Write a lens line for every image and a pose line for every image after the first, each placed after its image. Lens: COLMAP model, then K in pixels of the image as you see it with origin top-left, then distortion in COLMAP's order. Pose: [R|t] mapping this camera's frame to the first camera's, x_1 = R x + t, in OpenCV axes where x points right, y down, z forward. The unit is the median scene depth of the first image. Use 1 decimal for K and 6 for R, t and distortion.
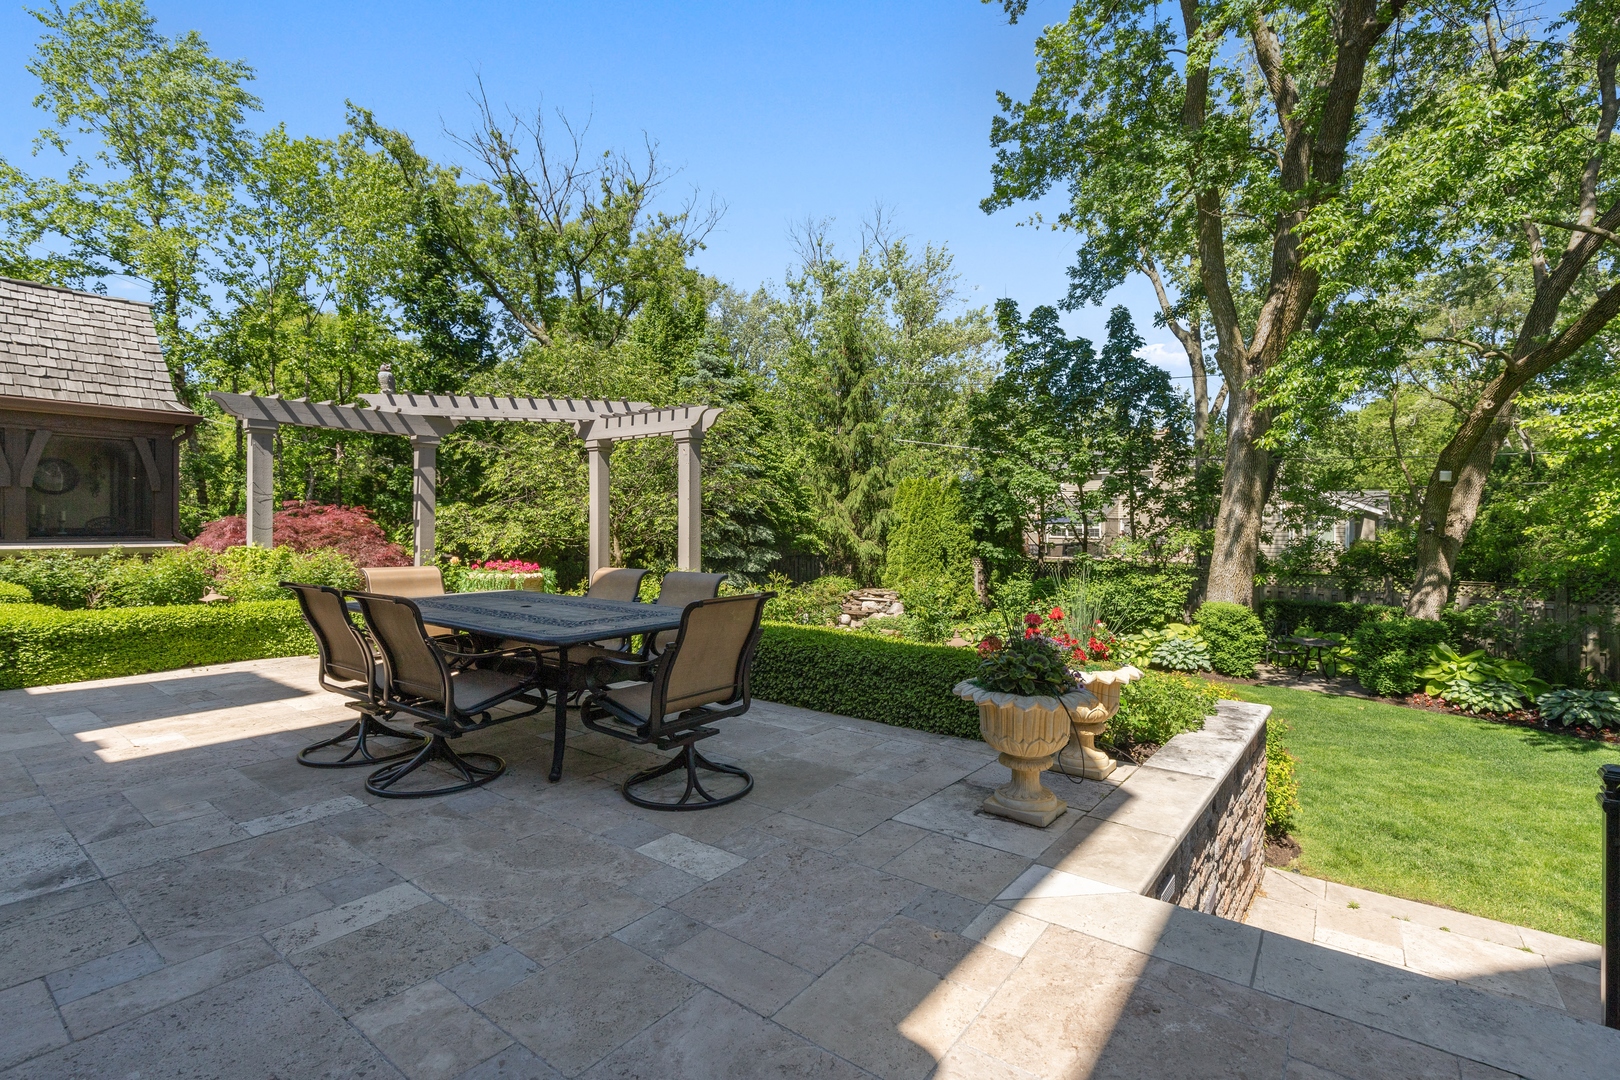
lens RADIAL K [[750.5, 0, 810.0], [0, 750.5, 540.0], [0, 0, 1]] dist [0.001233, 0.000026]
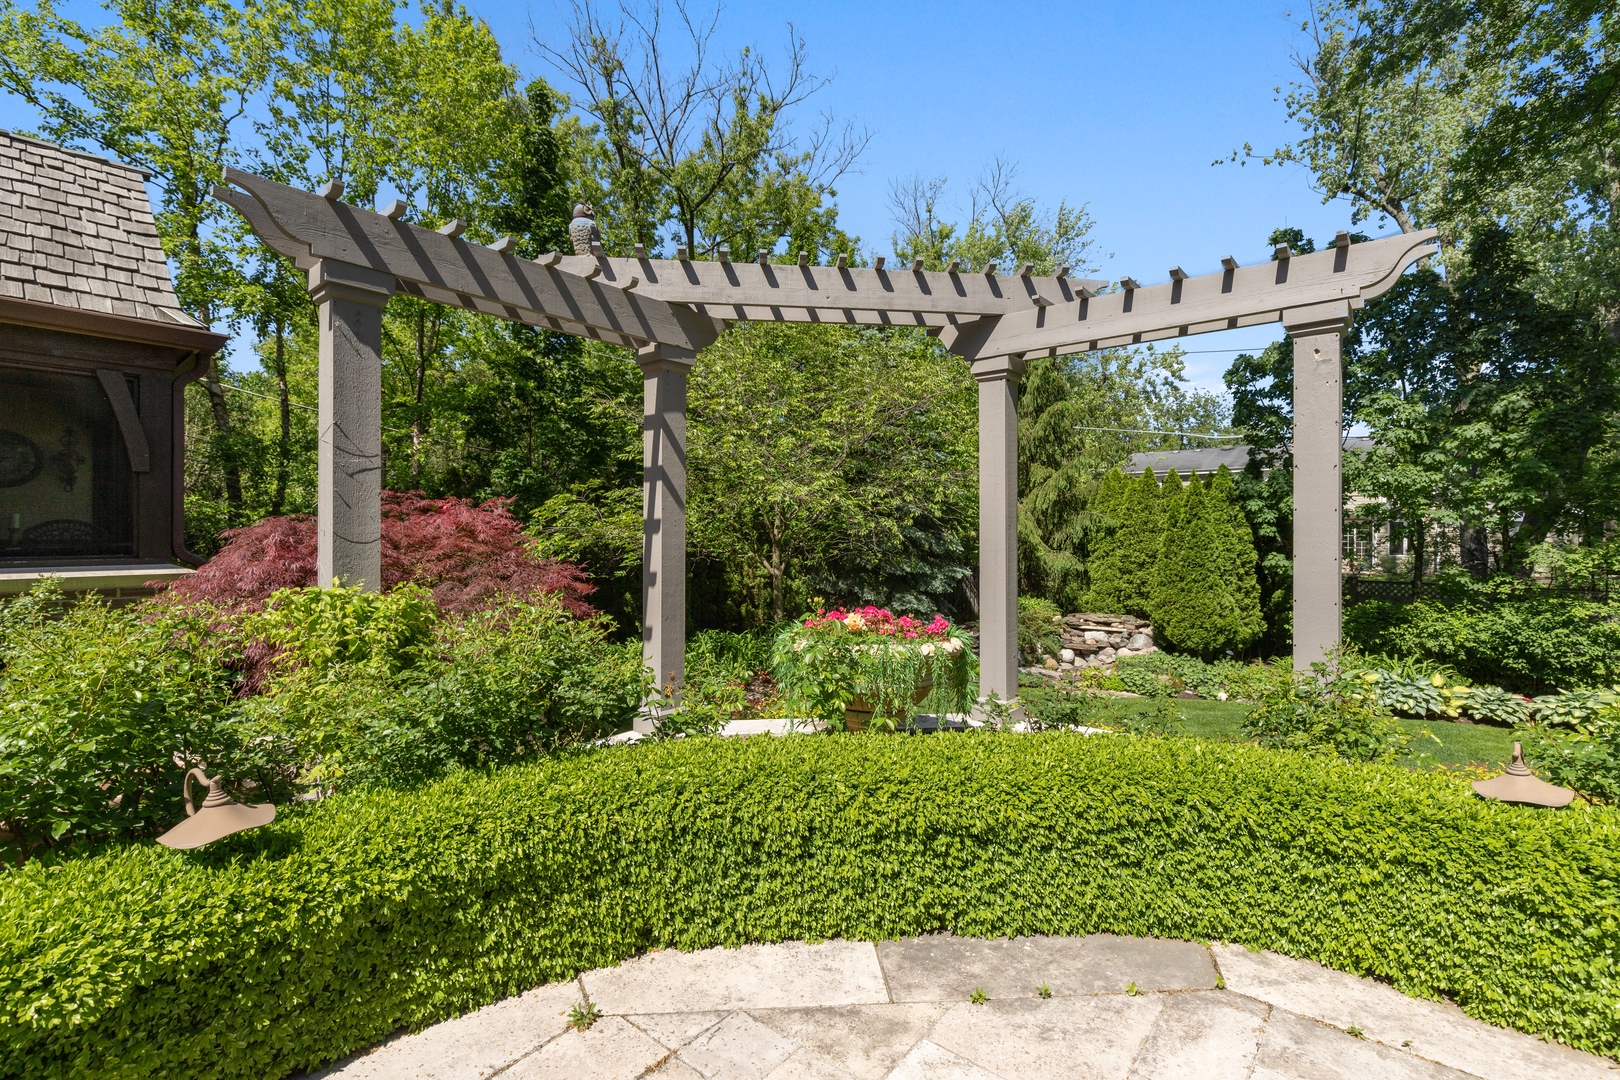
lens RADIAL K [[750.5, 0, 810.0], [0, 750.5, 540.0], [0, 0, 1]] dist [0.001233, 0.000026]
pose [[0.999437, -0.004939, -0.033200, -0.341922], [0.004605, 0.999938, -0.010143, -0.007457], [0.033248, 0.009985, 0.999397, 0.438996]]
